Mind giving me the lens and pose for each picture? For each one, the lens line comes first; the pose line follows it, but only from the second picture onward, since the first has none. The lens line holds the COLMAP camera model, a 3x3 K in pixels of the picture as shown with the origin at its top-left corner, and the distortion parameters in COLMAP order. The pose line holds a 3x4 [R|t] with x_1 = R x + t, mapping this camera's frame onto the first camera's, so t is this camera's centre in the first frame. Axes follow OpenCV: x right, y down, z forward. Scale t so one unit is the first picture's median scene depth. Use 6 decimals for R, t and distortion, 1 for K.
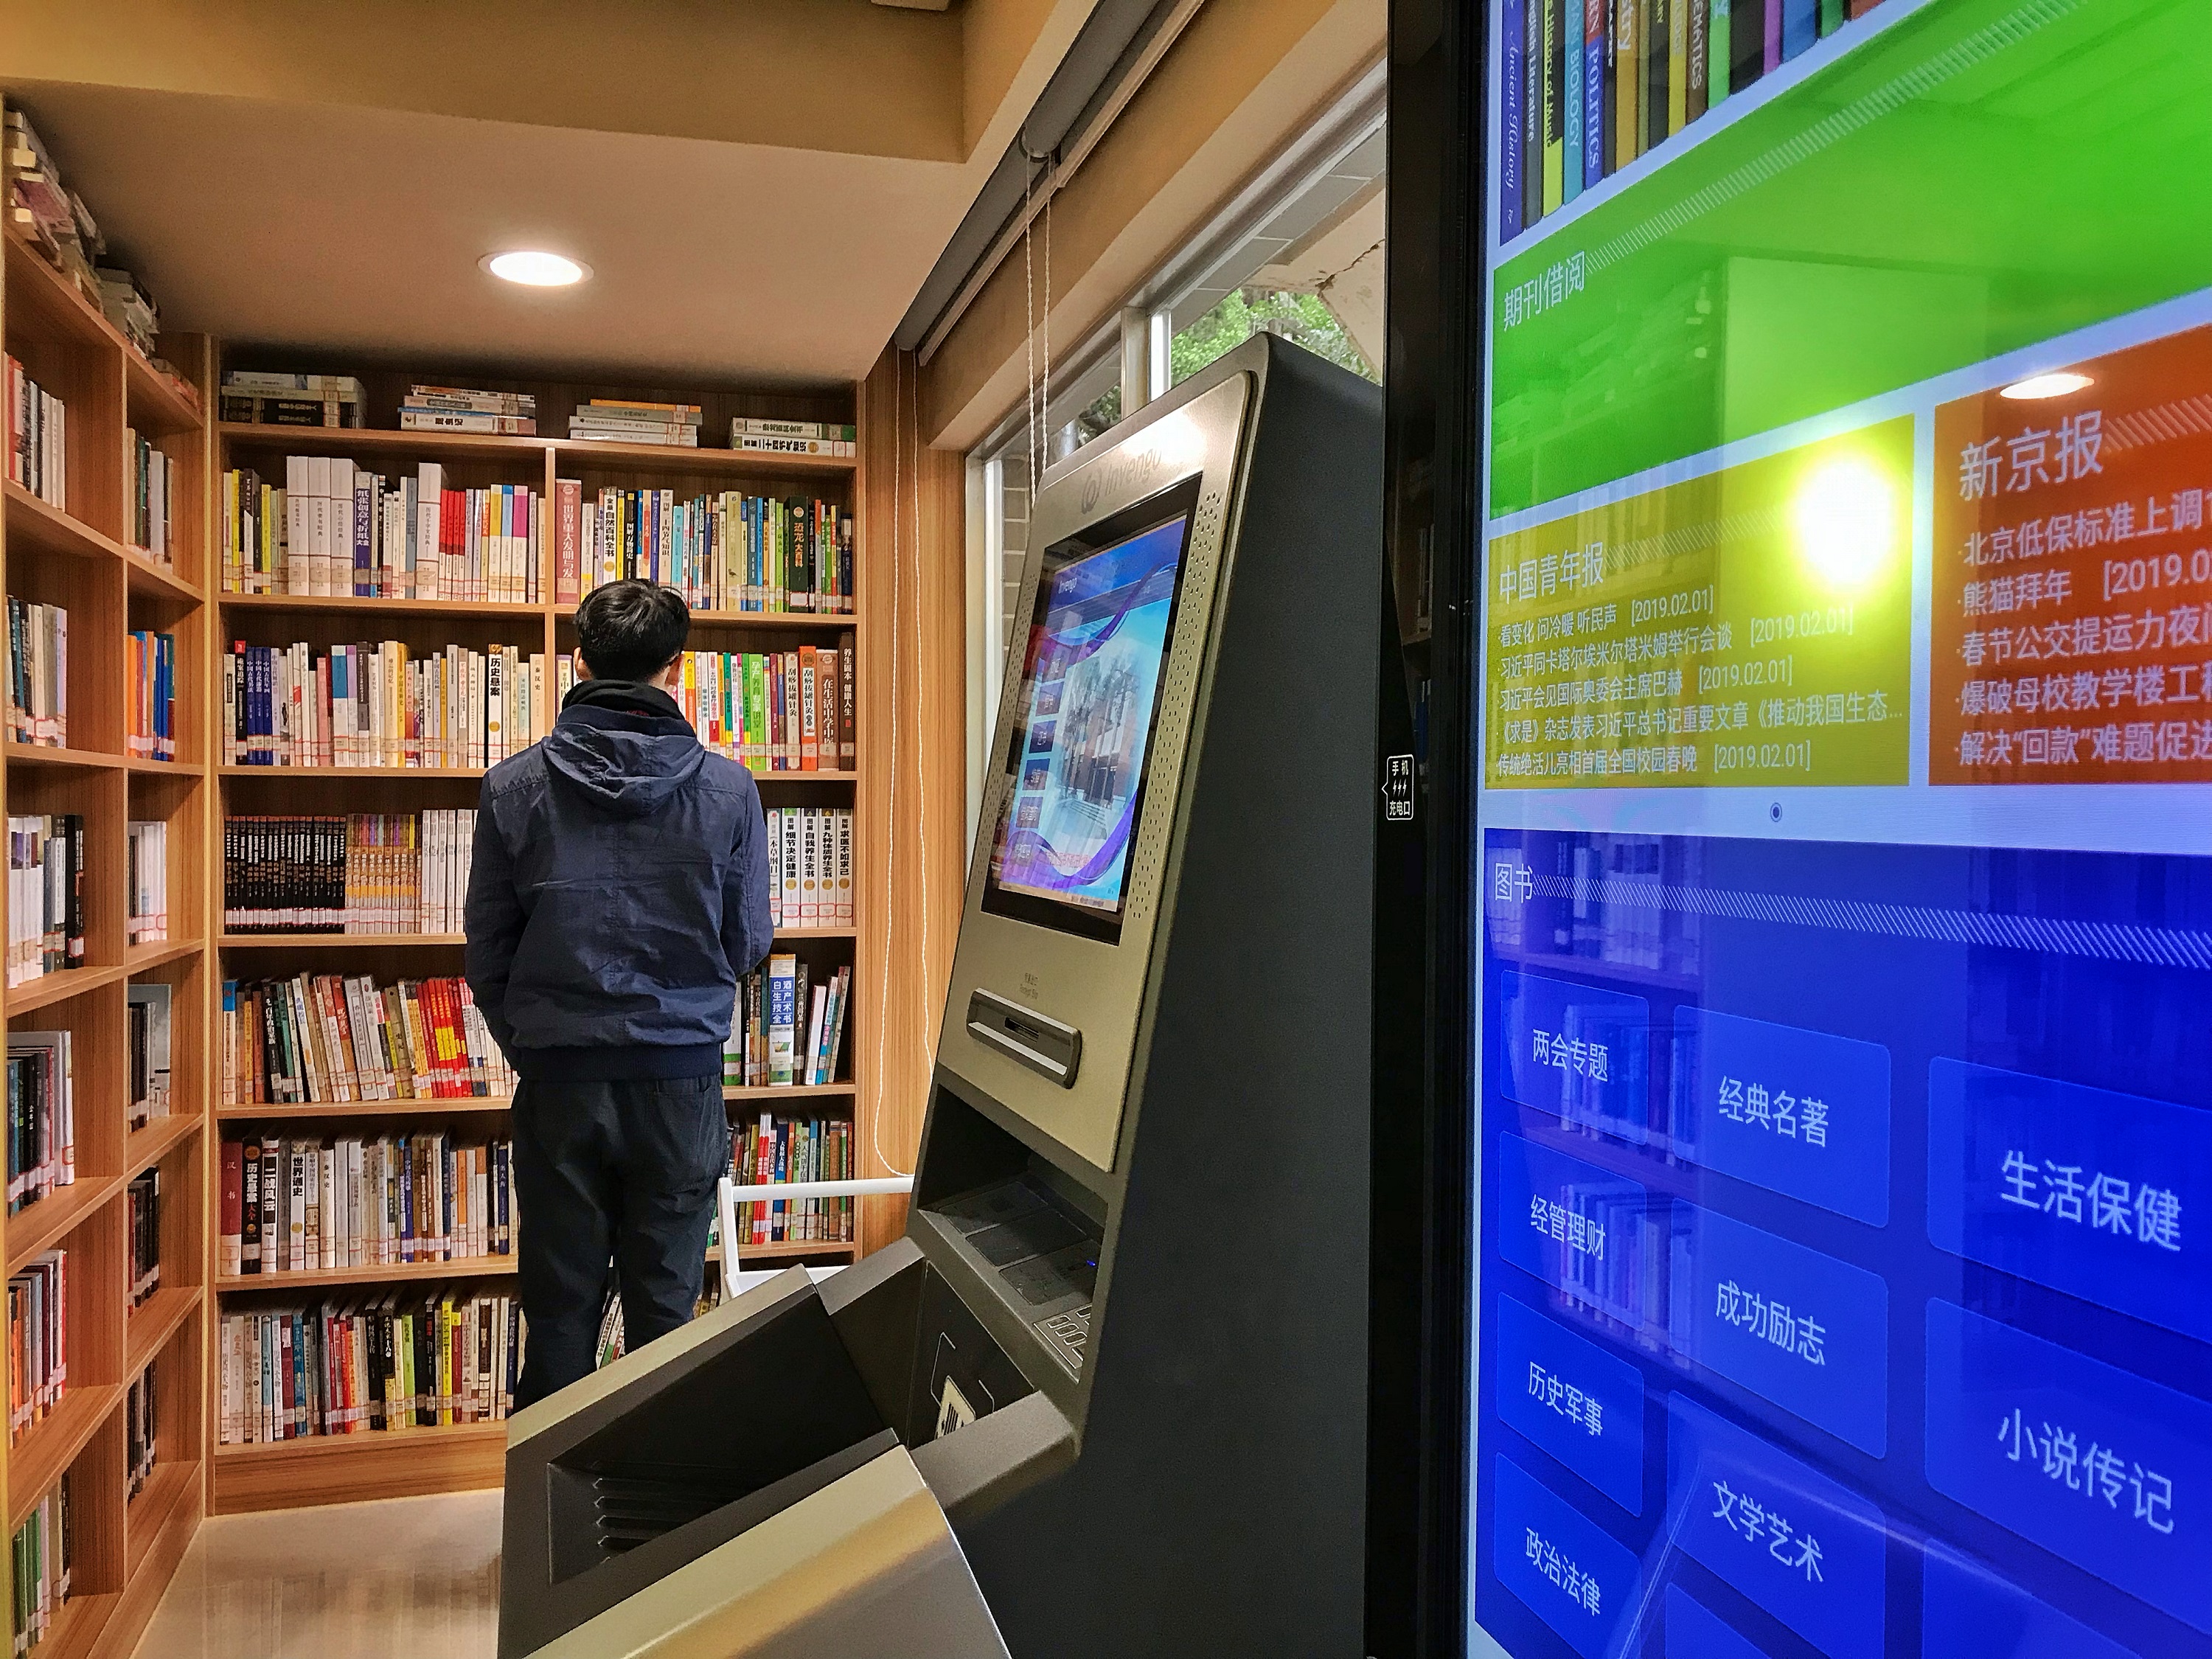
lens RADIAL K [[1807.6, 0, 1105.1], [0, 1807.6, 826.9], [0, 0, 1]] dist [0.070138, -0.091554]
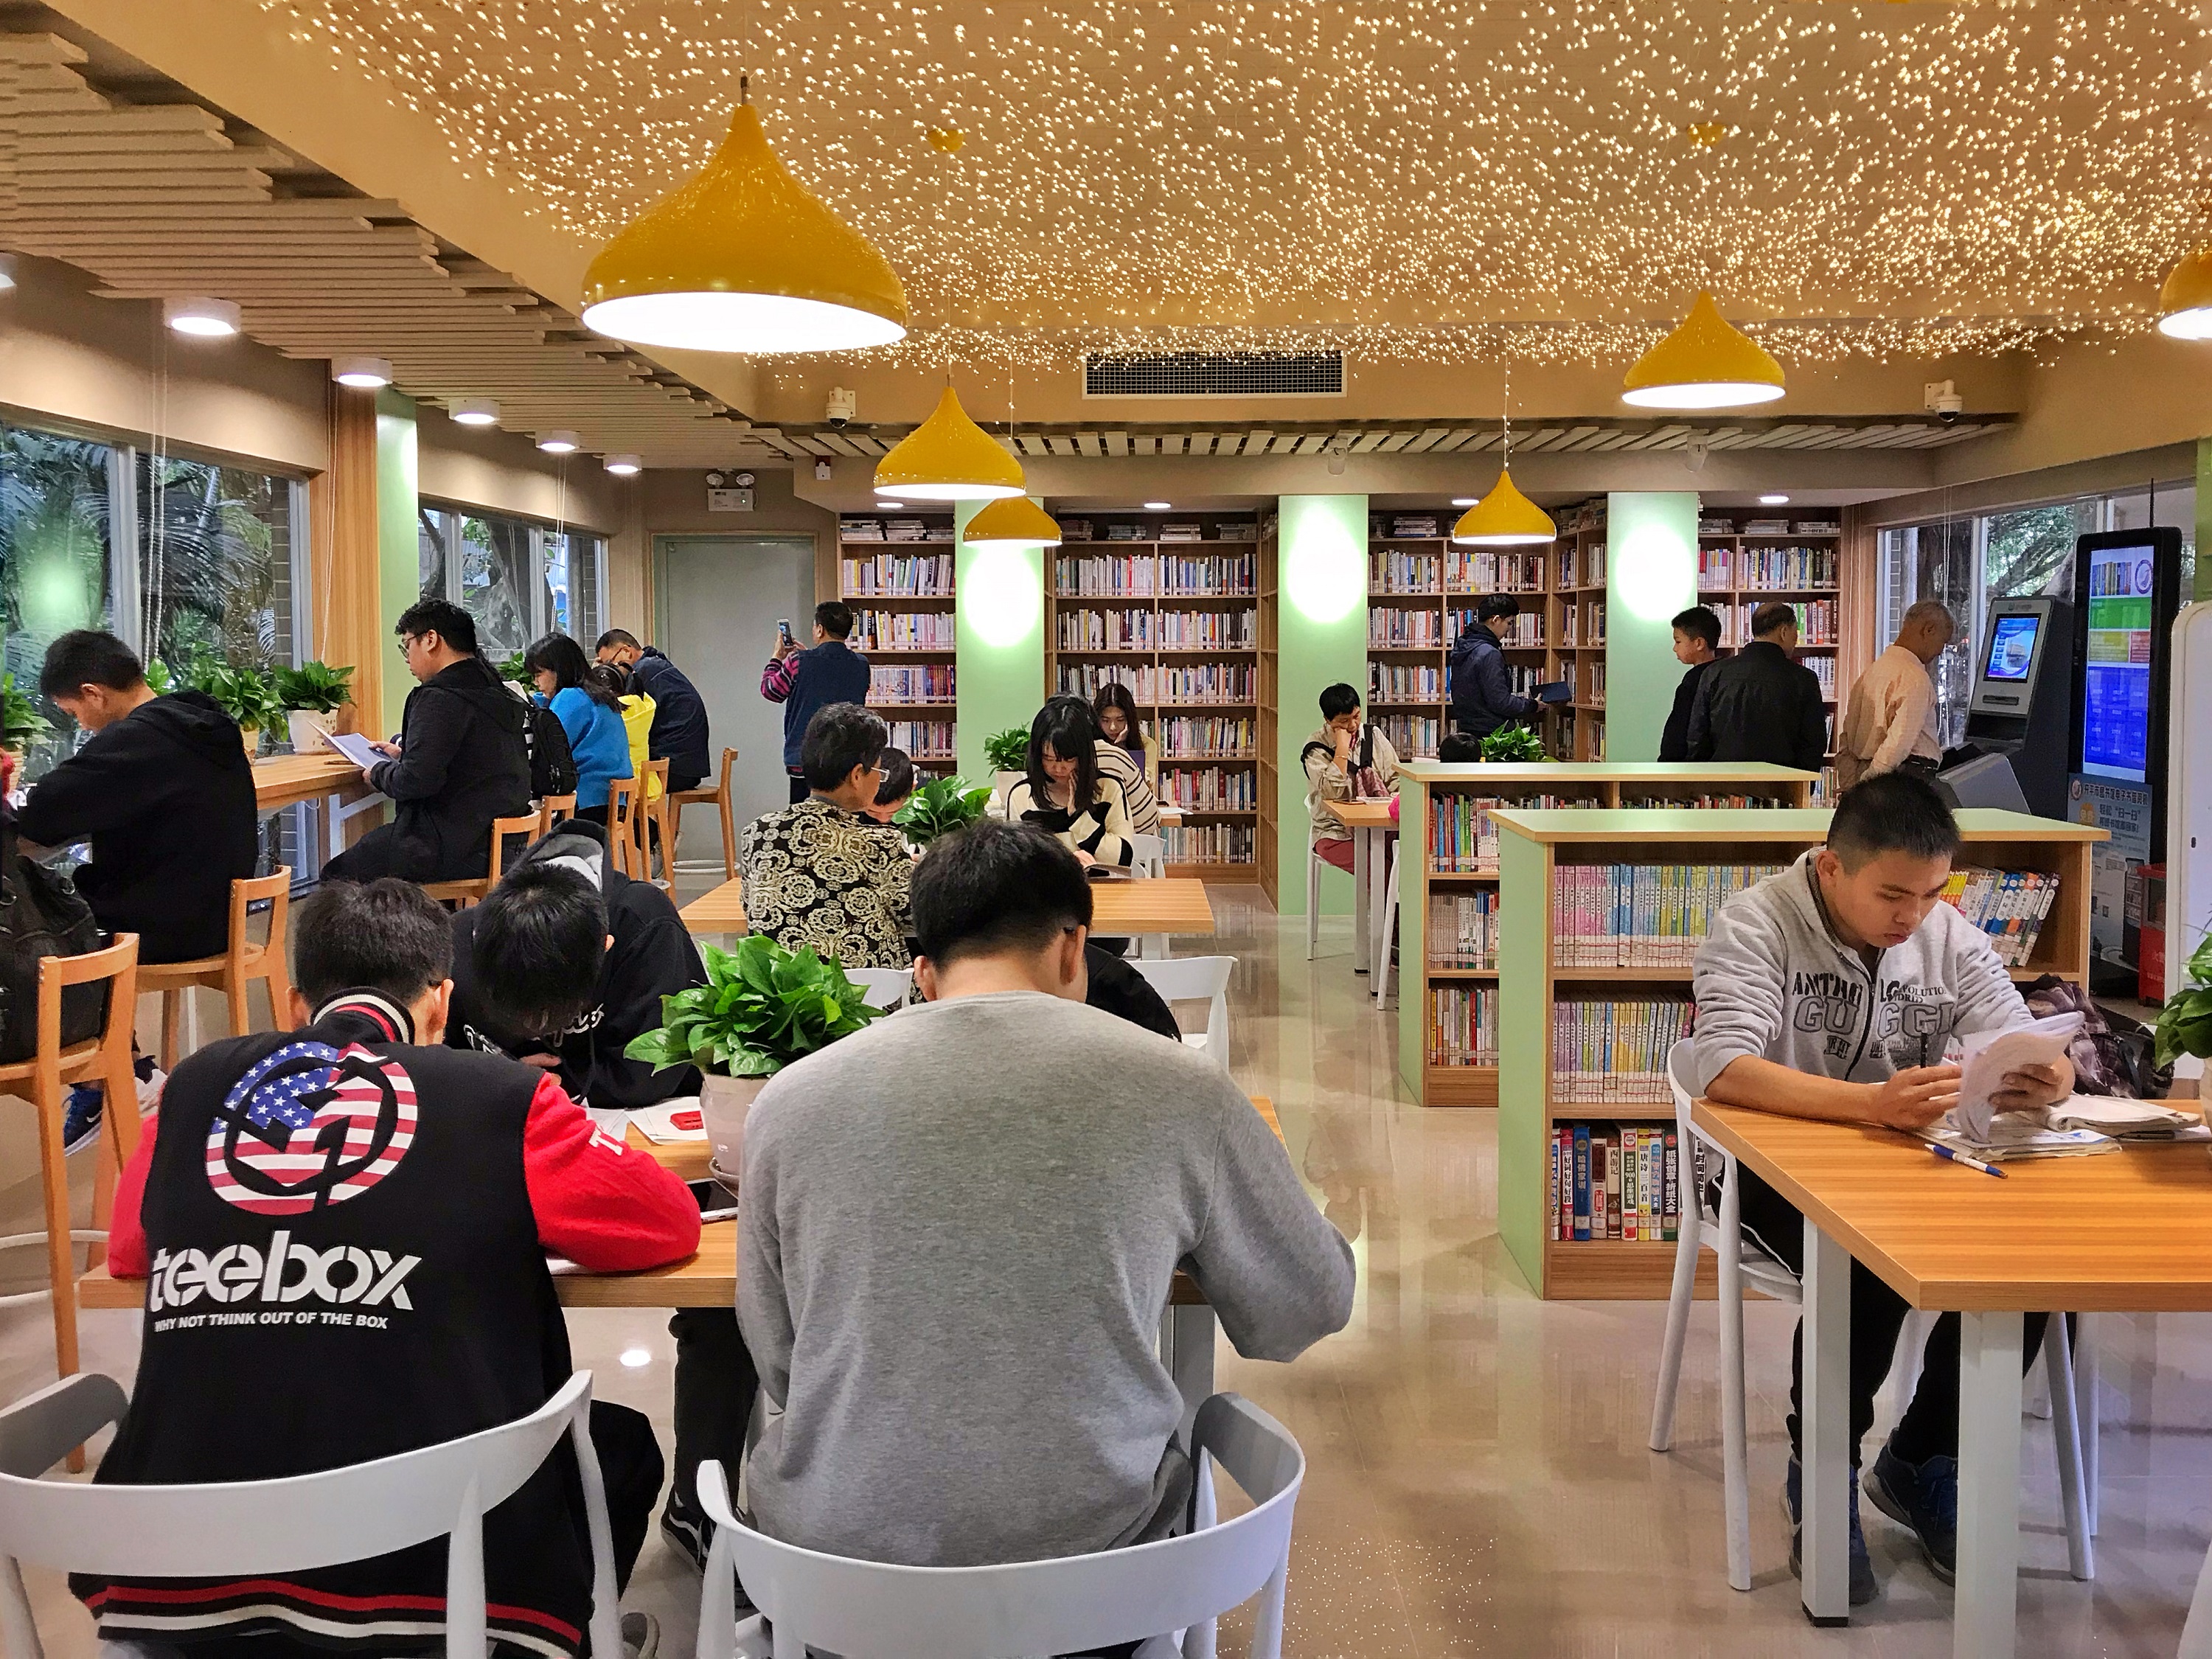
lens RADIAL K [[1807.6, 0, 1083.8], [0, 1807.6, 826.7], [0, 0, 1]] dist [0.070138, -0.091554]
pose [[0.960856, 0.023862, -0.276020, -0.485711], [0.002483, 0.995502, 0.094708, -0.018818], [0.277038, -0.091686, 0.956474, -2.159870]]
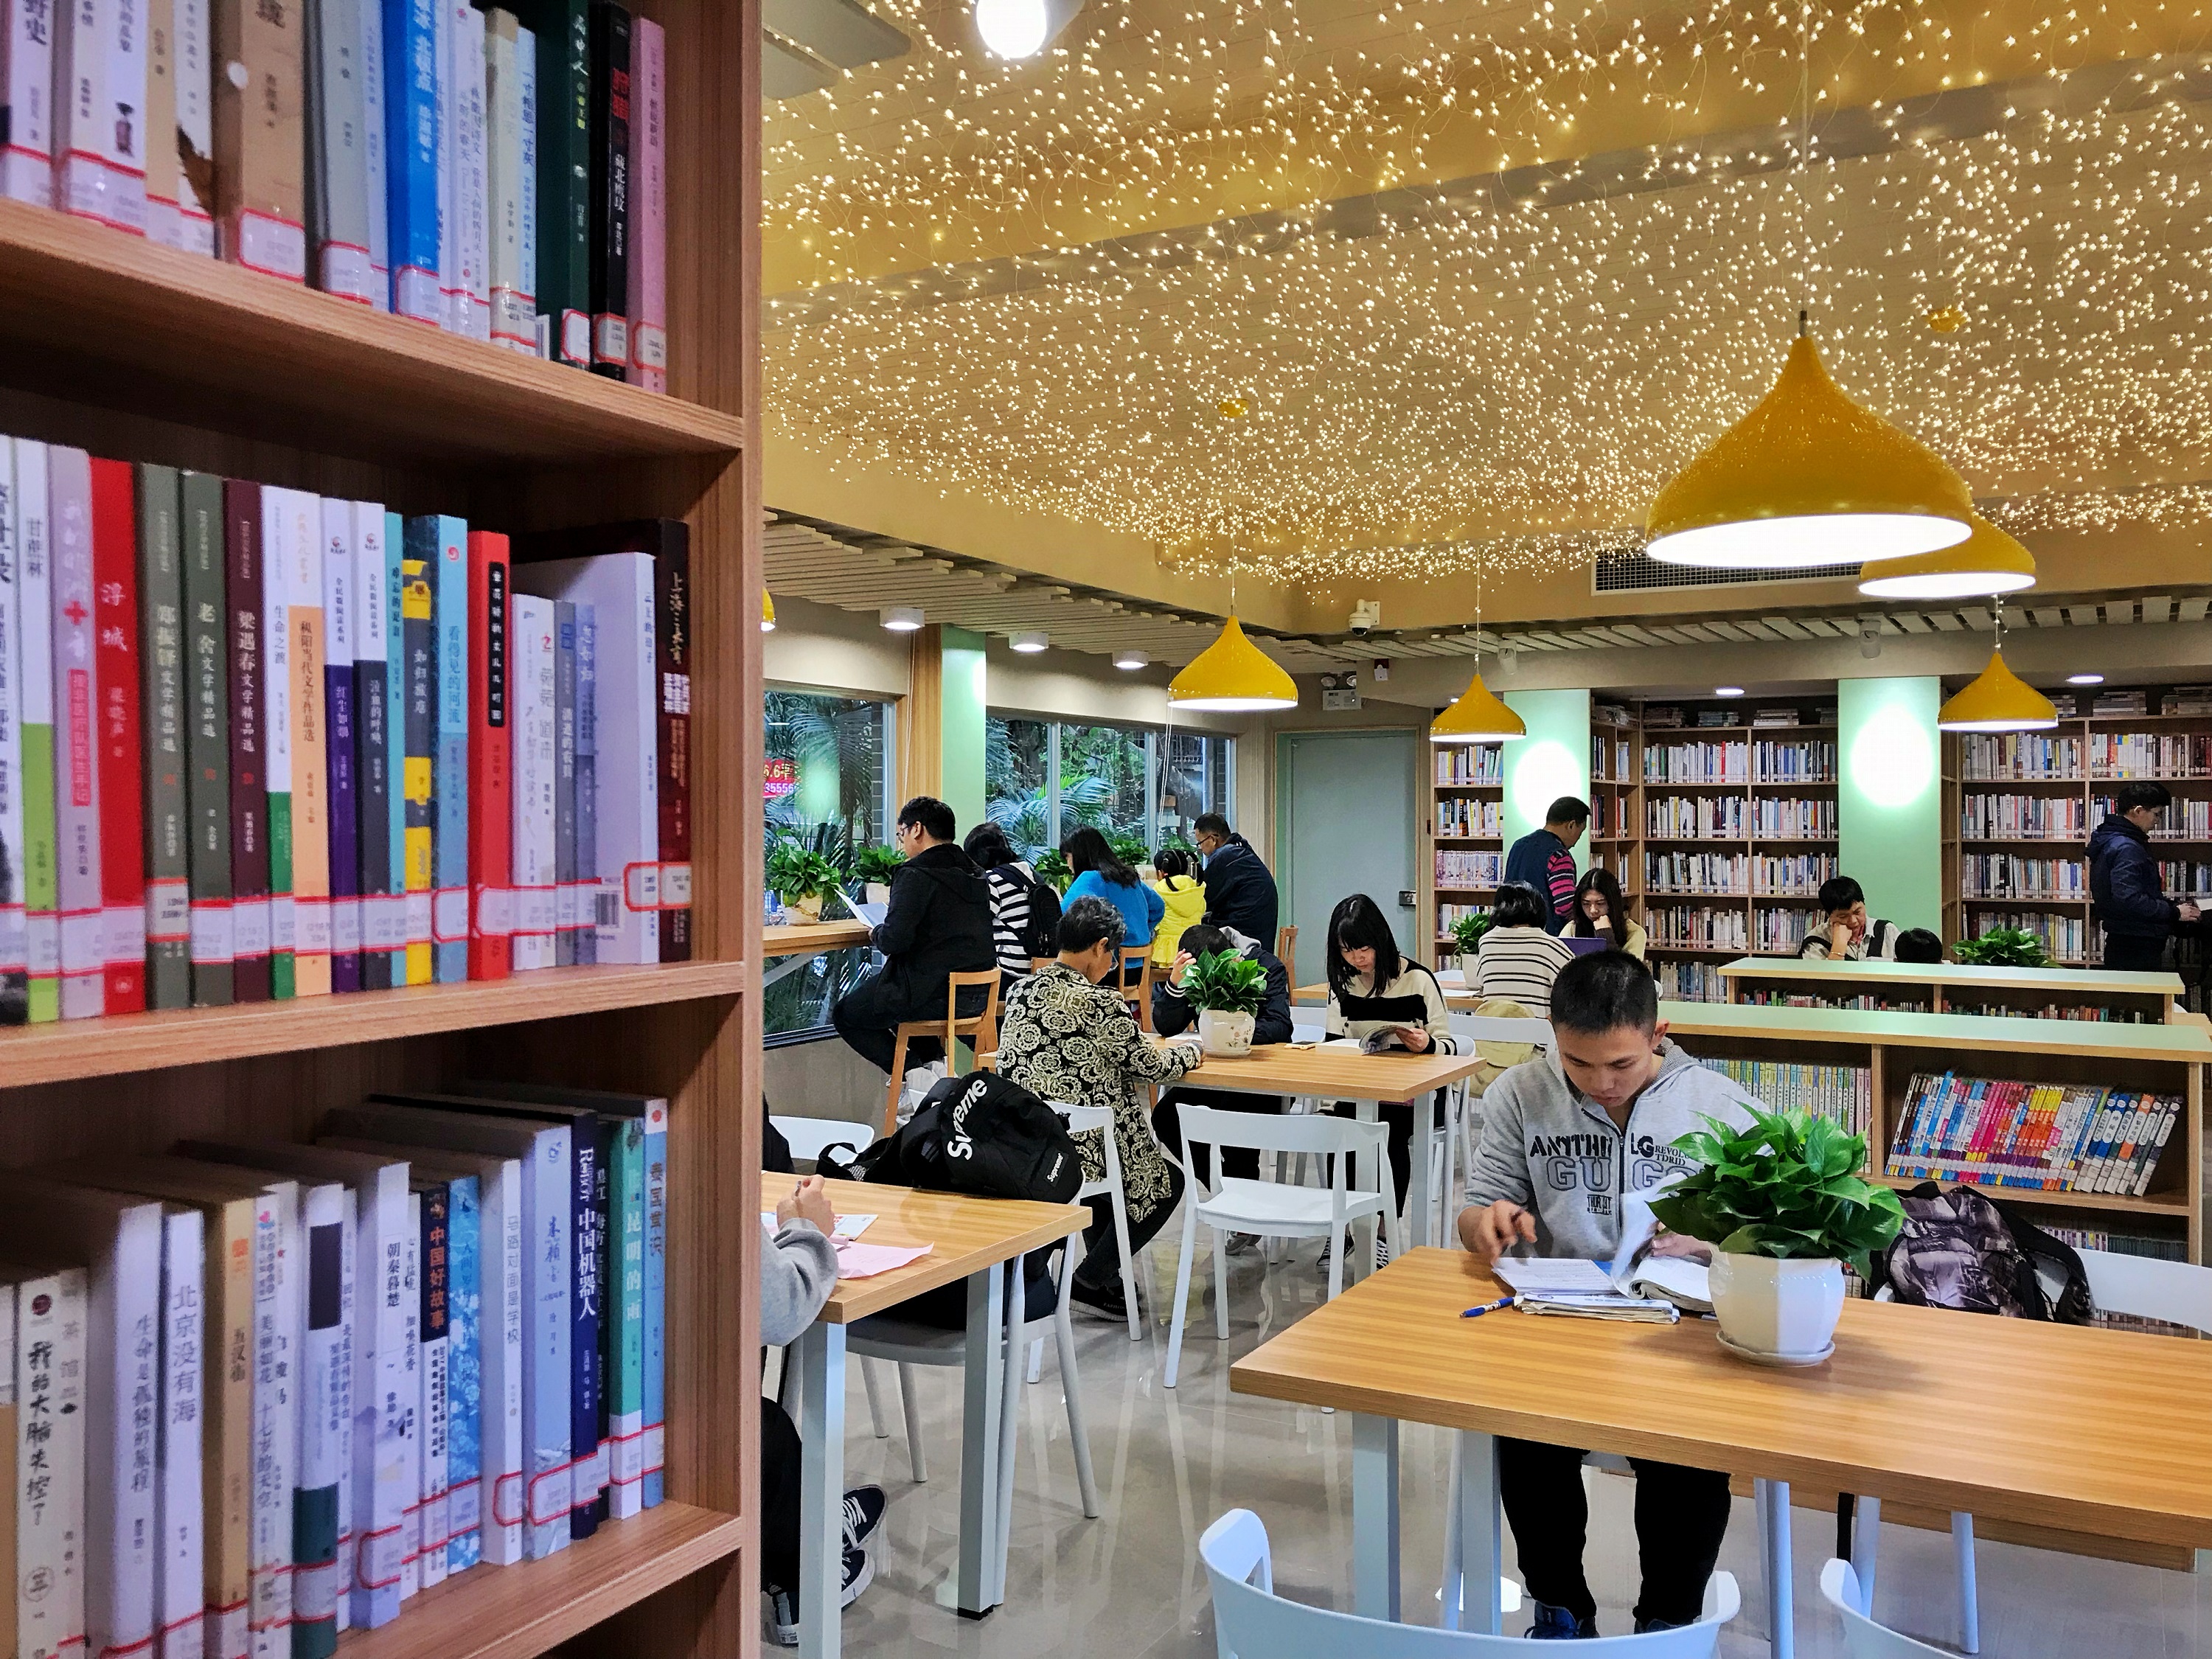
lens RADIAL K [[1807.6, 0, 1057.7], [0, 1807.6, 836.9], [0, 0, 1]] dist [0.070138, -0.091554]
pose [[0.719789, 0.004483, -0.694178, 0.023161], [-0.005401, 0.999985, 0.000858, -0.025302], [0.694172, 0.003131, 0.719802, -2.100425]]
